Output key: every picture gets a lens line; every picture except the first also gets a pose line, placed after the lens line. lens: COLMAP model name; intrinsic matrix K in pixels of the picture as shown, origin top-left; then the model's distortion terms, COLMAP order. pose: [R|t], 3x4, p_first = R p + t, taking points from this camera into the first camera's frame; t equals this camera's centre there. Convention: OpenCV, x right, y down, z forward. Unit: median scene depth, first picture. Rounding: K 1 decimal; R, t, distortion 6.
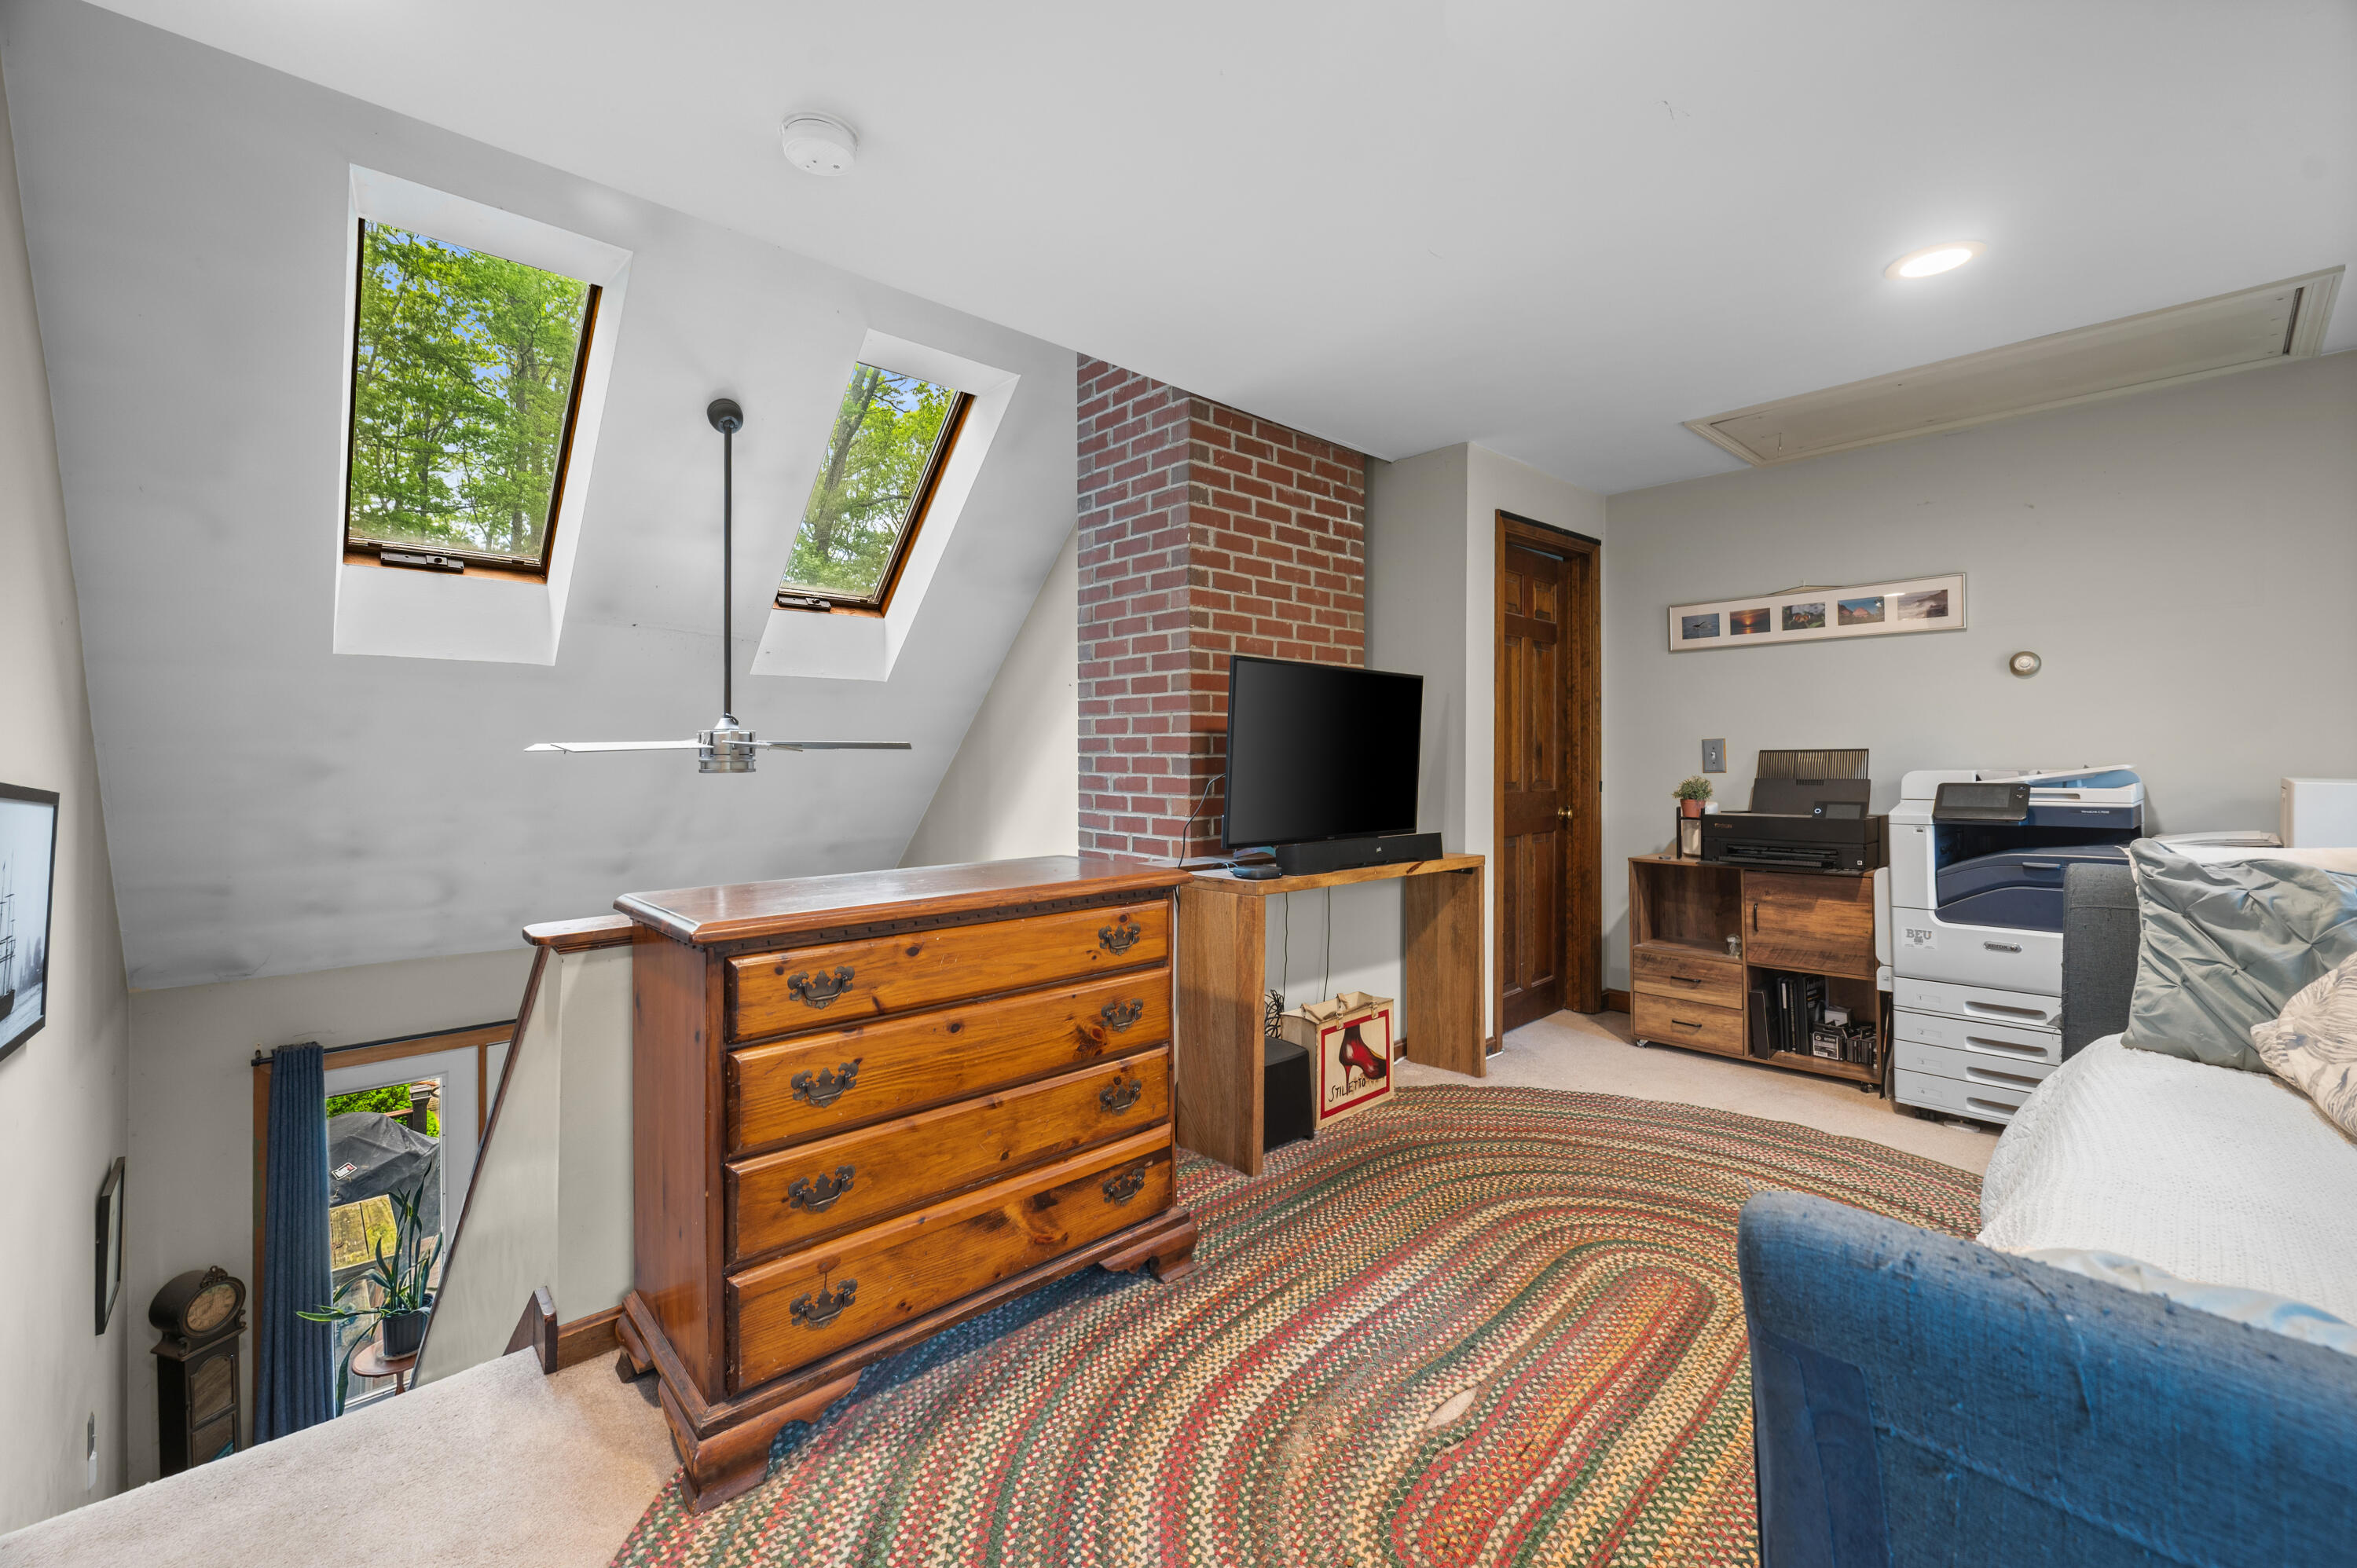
lens RADIAL K [[965.1, 0, 1190.3], [0, 965.1, 751.0], [0, 0, 1]] dist [-0.002927, 0.000316]
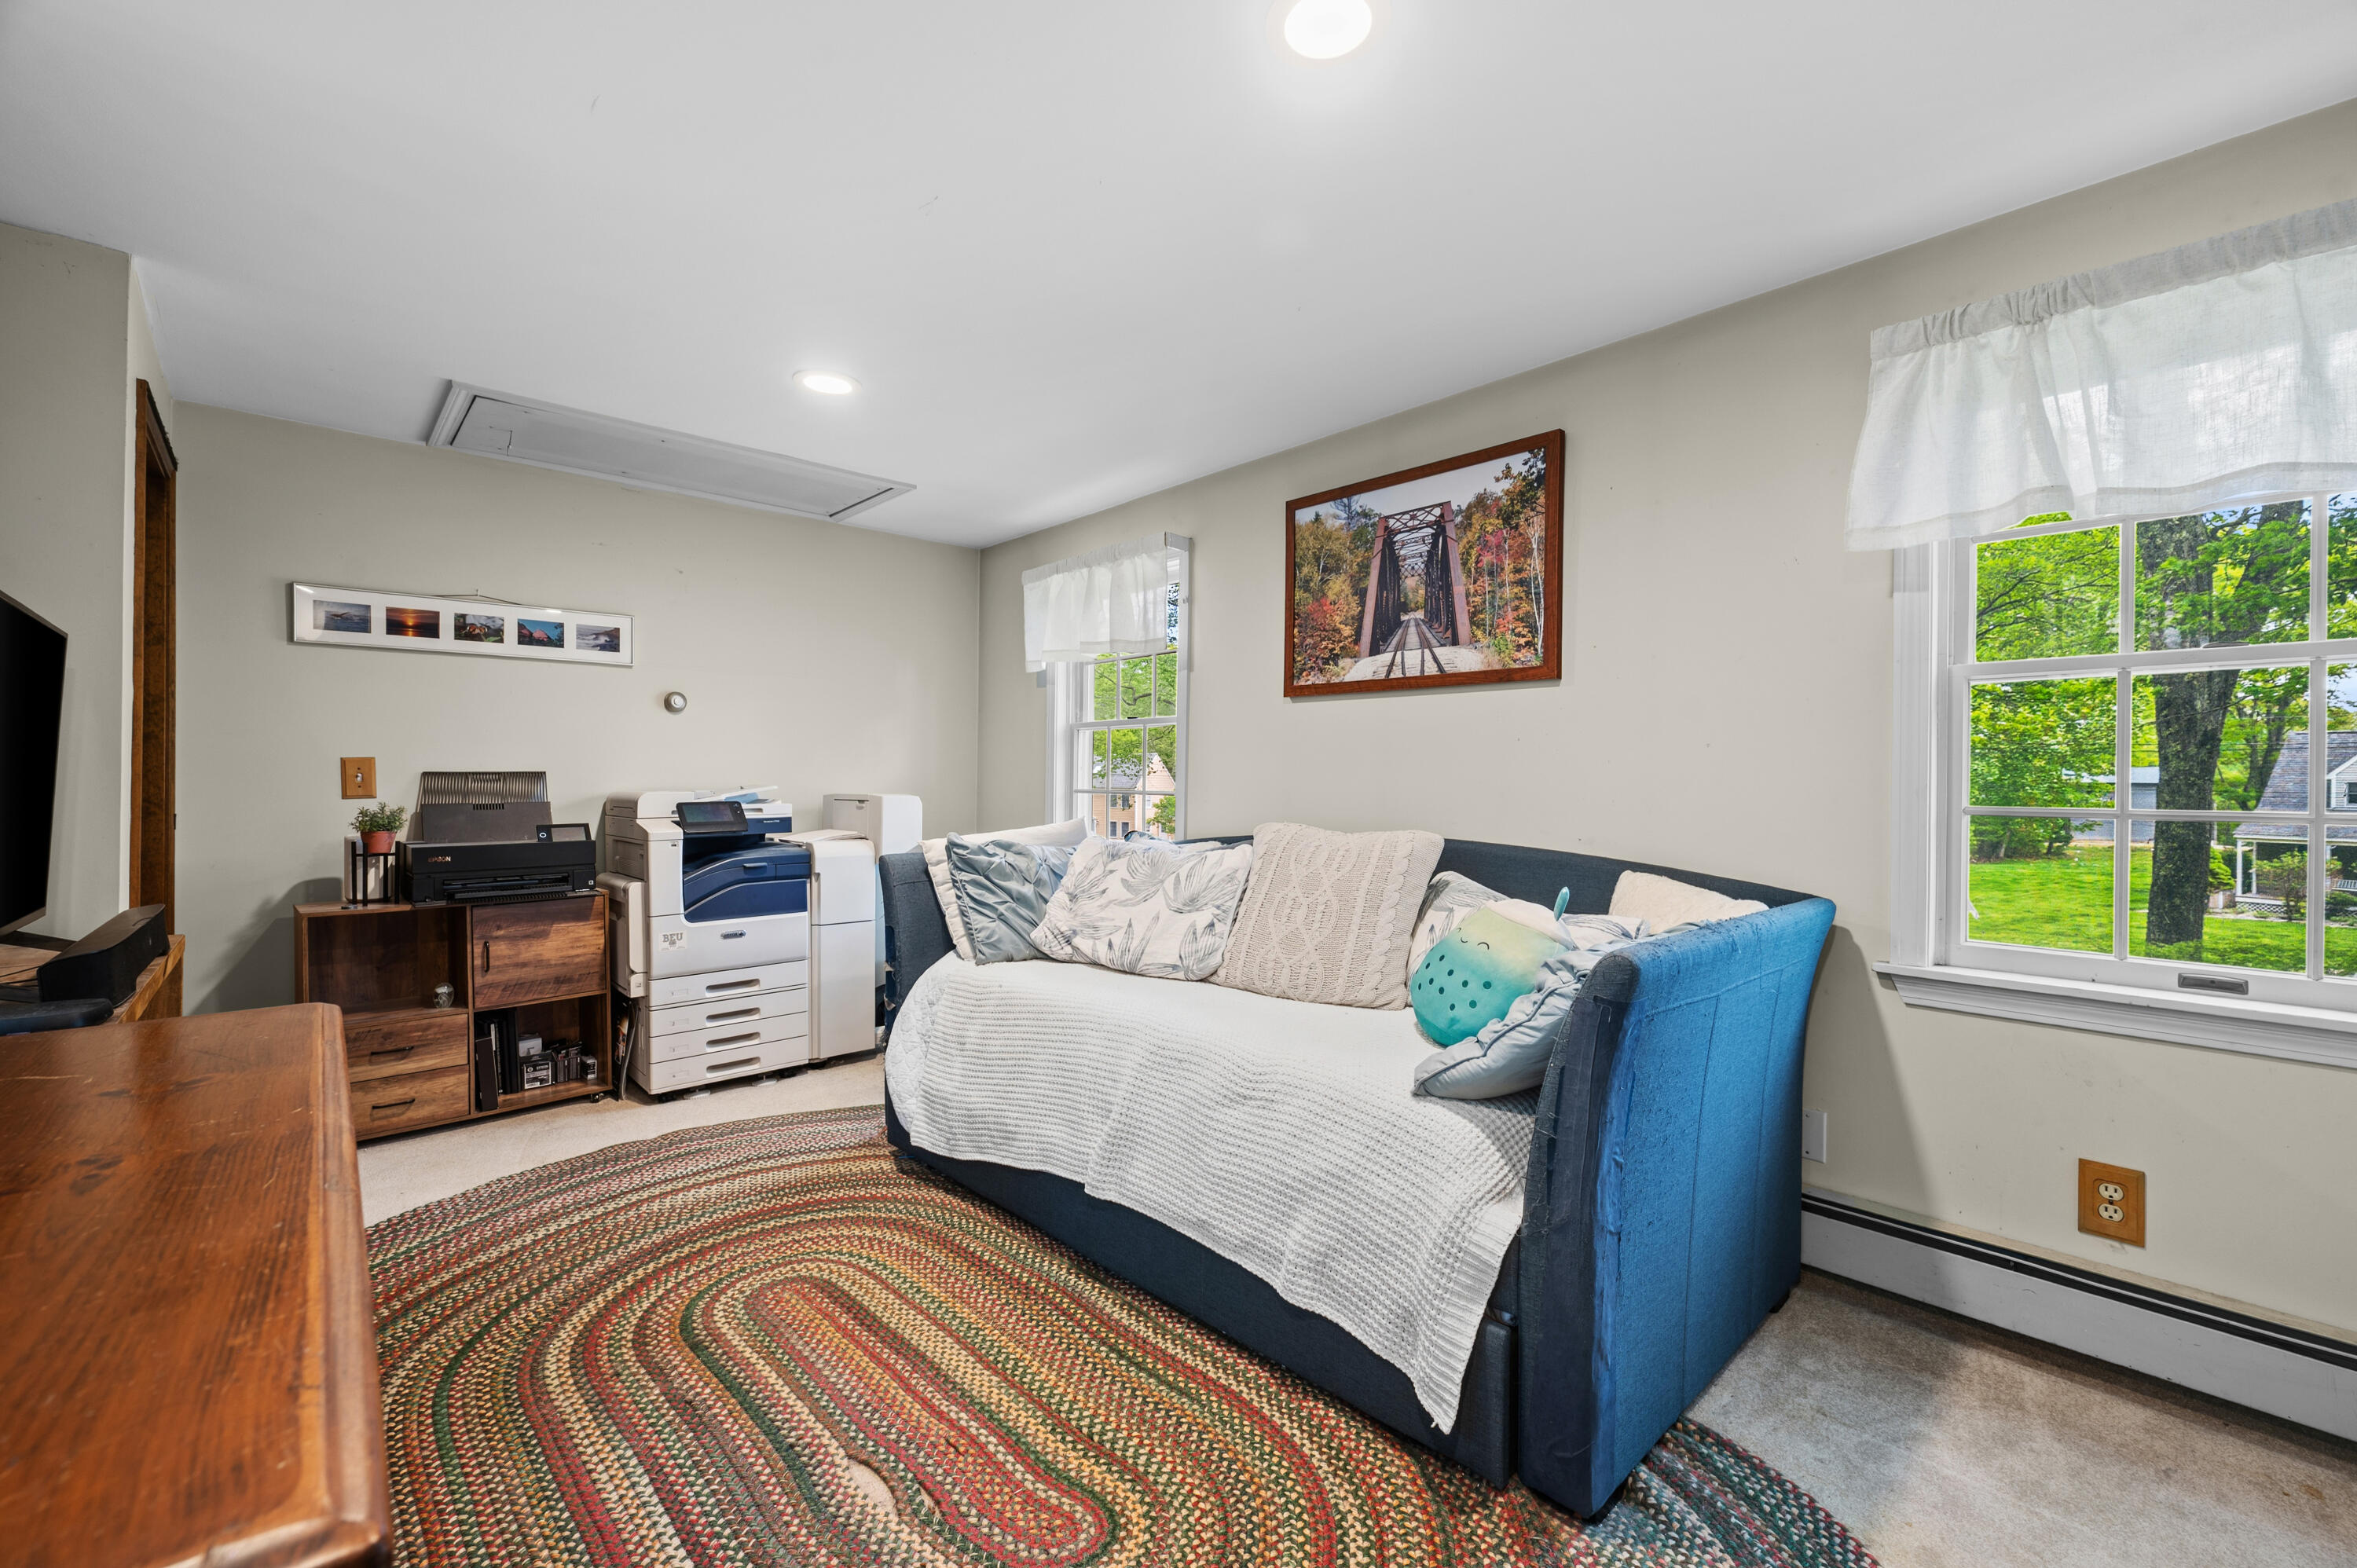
lens RADIAL K [[965.1, 0, 1179.1], [0, 965.1, 786.3], [0, 0, 1]] dist [-0.002927, 0.000316]
pose [[0.015003, -0.003989, 0.999879, -0.360328], [-0.007722, 0.999962, 0.004105, 0.004405], [-0.999858, -0.007783, 0.014972, 0.393814]]
